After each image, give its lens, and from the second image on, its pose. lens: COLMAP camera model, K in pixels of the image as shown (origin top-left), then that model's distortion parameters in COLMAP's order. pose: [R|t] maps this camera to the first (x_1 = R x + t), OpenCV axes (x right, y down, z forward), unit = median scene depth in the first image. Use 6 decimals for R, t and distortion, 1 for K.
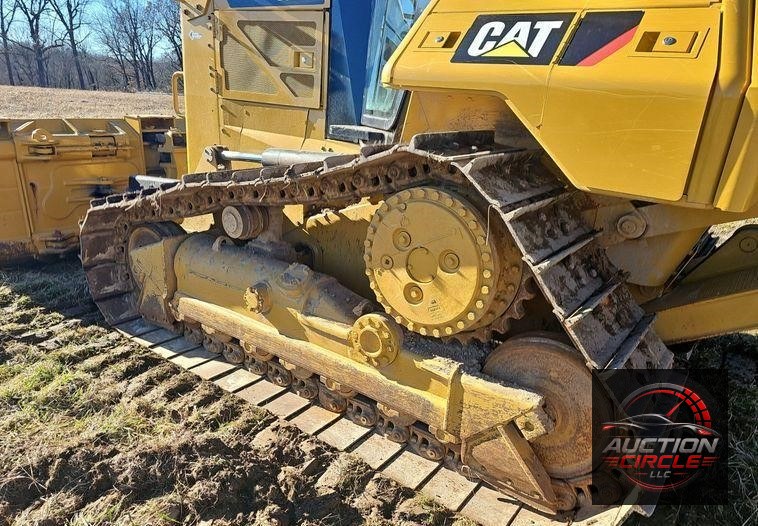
lens RADIAL K [[535.0, 0, 378.5], [0, 535.0, 306.6], [0, 0, 1]] dist [0.066475, -0.066066]
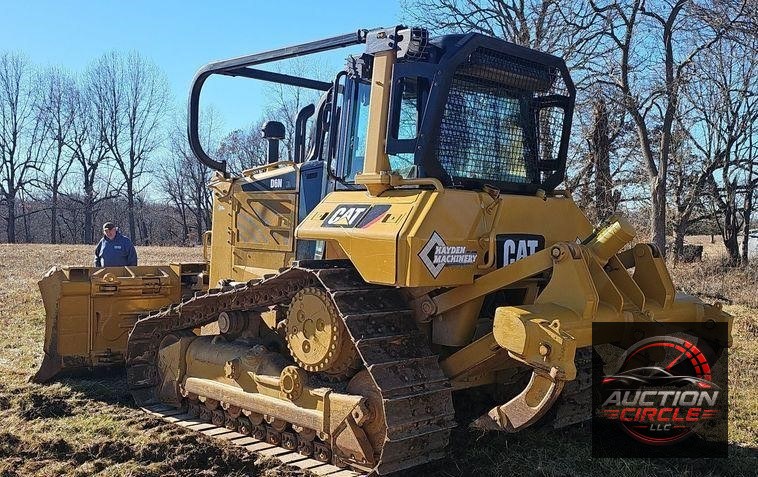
lens RADIAL K [[848.8, 0, 379.0], [0, 848.8, 238.5], [0, 0, 1]] dist [0.017625, 0.001580]
pose [[0.982749, -0.030853, -0.182352, 0.547106], [-0.038266, 0.930729, -0.363703, 0.433106], [0.180942, 0.364407, 0.913492, -1.085717]]
